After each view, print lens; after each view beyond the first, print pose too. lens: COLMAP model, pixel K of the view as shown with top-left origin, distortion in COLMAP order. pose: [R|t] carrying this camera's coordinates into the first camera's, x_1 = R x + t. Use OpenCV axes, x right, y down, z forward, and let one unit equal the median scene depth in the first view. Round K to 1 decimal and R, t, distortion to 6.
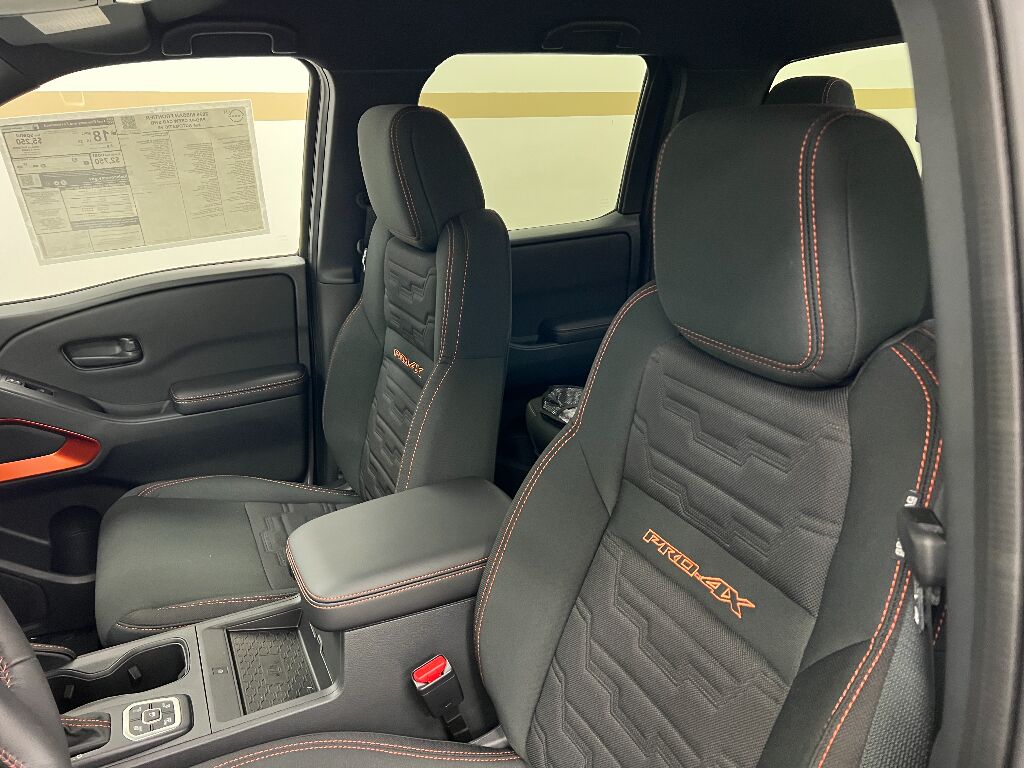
lens RADIAL K [[750.9, 0, 518.7], [0, 750.9, 381.5], [0, 0, 1]] dist [0.005241, -0.032563]
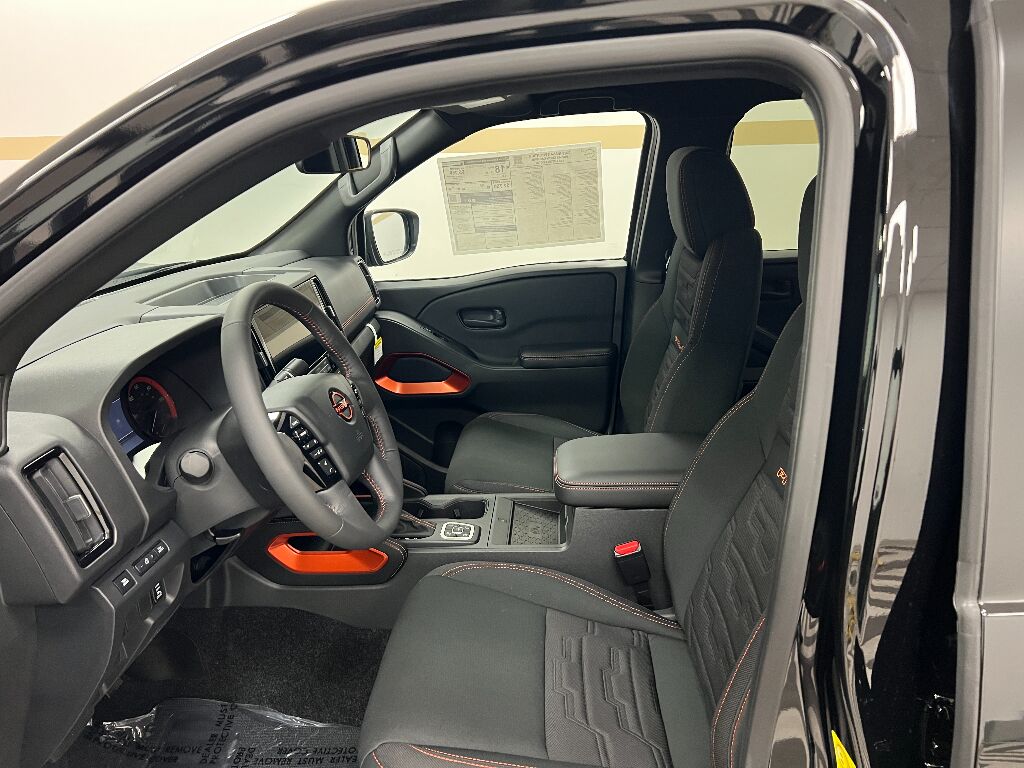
lens RADIAL K [[750.9, 0, 508.5], [0, 750.9, 384.8], [0, 0, 1]] dist [0.005241, -0.032563]
pose [[0.861733, 0.135968, -0.488804, 0.216274], [-0.143833, 0.989365, 0.021638, 0.050566], [0.486548, 0.051660, 0.872125, -0.232200]]
